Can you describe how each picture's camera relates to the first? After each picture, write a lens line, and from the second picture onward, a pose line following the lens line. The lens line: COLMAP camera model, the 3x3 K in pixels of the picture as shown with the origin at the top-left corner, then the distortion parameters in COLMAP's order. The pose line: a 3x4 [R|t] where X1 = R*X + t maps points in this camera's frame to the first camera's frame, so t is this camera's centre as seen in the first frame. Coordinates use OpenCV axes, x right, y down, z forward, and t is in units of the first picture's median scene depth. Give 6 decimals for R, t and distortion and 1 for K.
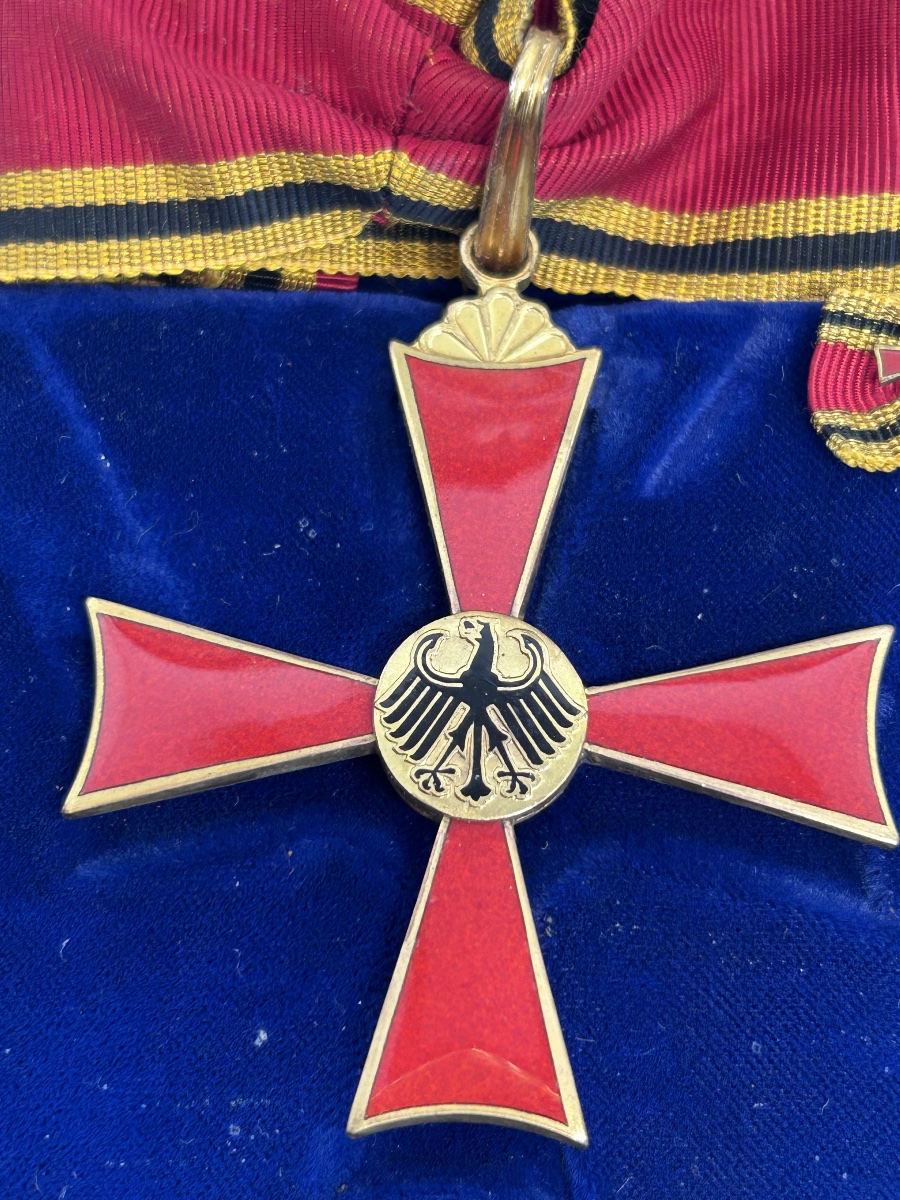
lens RADIAL K [[2059.4, 0, 453.9], [0, 2059.4, 599.1], [0, 0, 1]] dist [0.119161, 0.000000]
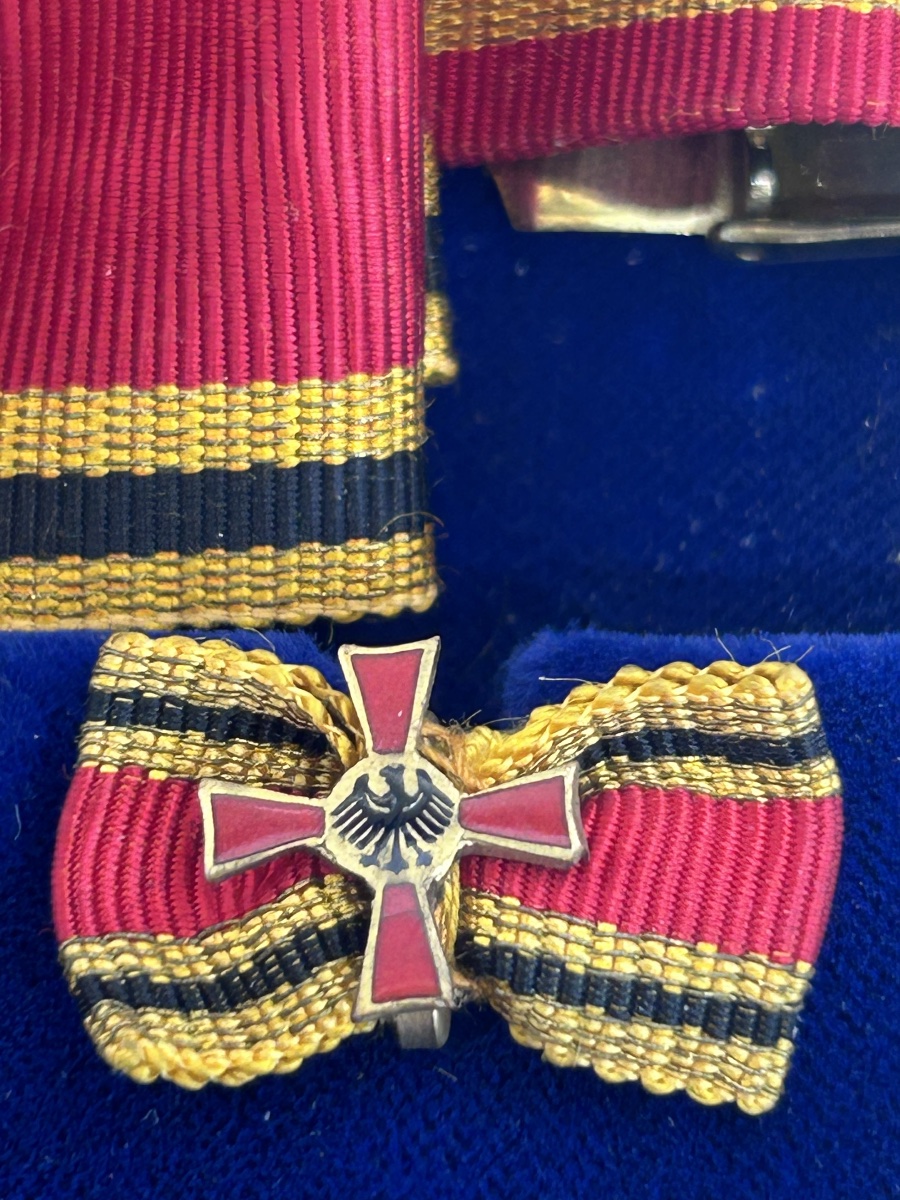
lens RADIAL K [[3827.3, 0, 447.2], [0, 3827.3, 604.1], [0, 0, 1]] dist [0.187335, 0.000000]
pose [[0.999668, -0.016412, 0.019859, 0.235110], [0.014971, 0.997389, 0.070650, -0.210277], [-0.020966, -0.070329, 0.997303, 0.225057]]
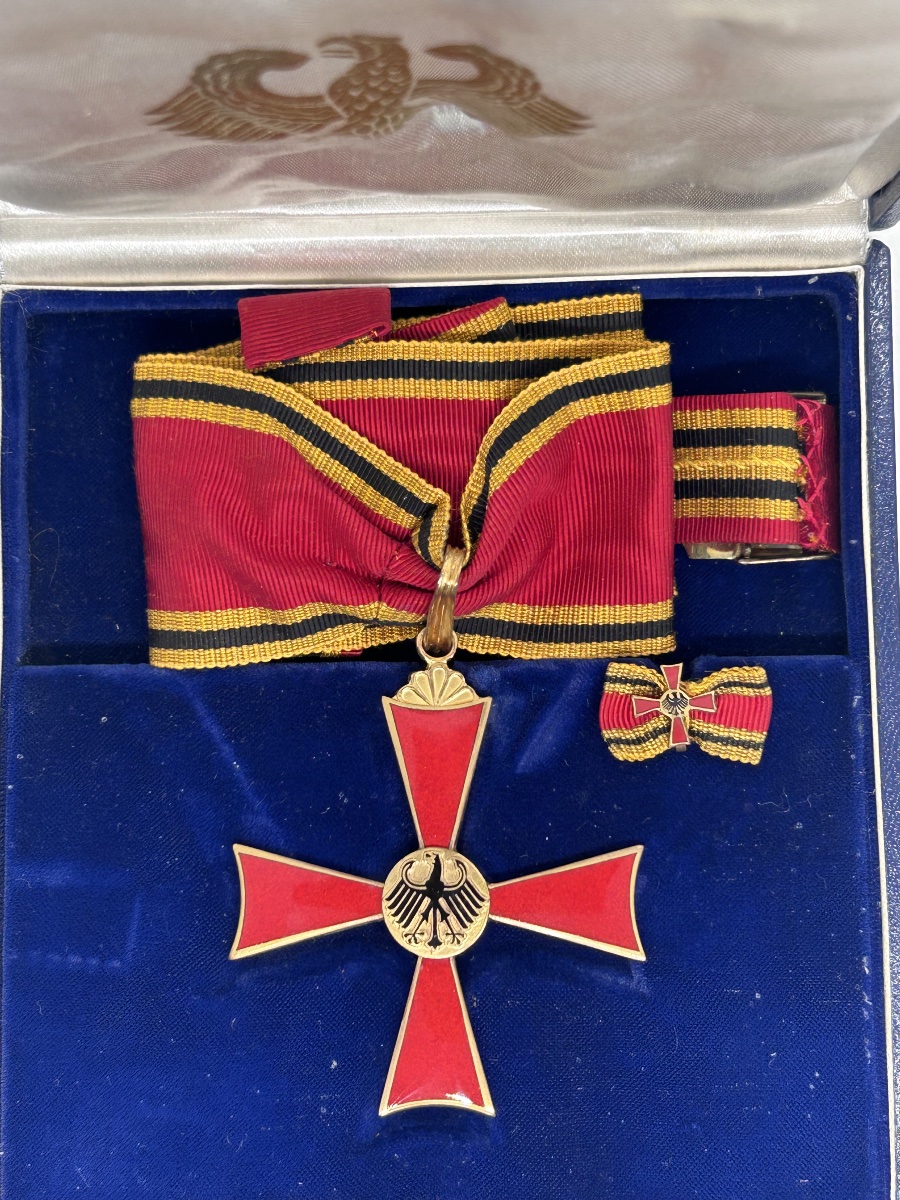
lens RADIAL K [[1974.3, 0, 443.8], [0, 1974.3, 594.7], [0, 0, 1]] dist [0.199292, 0.000000]
pose [[0.999114, -0.041831, -0.004722, 0.039541], [0.042078, 0.989020, 0.141665, -0.479878], [-0.001256, -0.141738, 0.989903, -0.807070]]
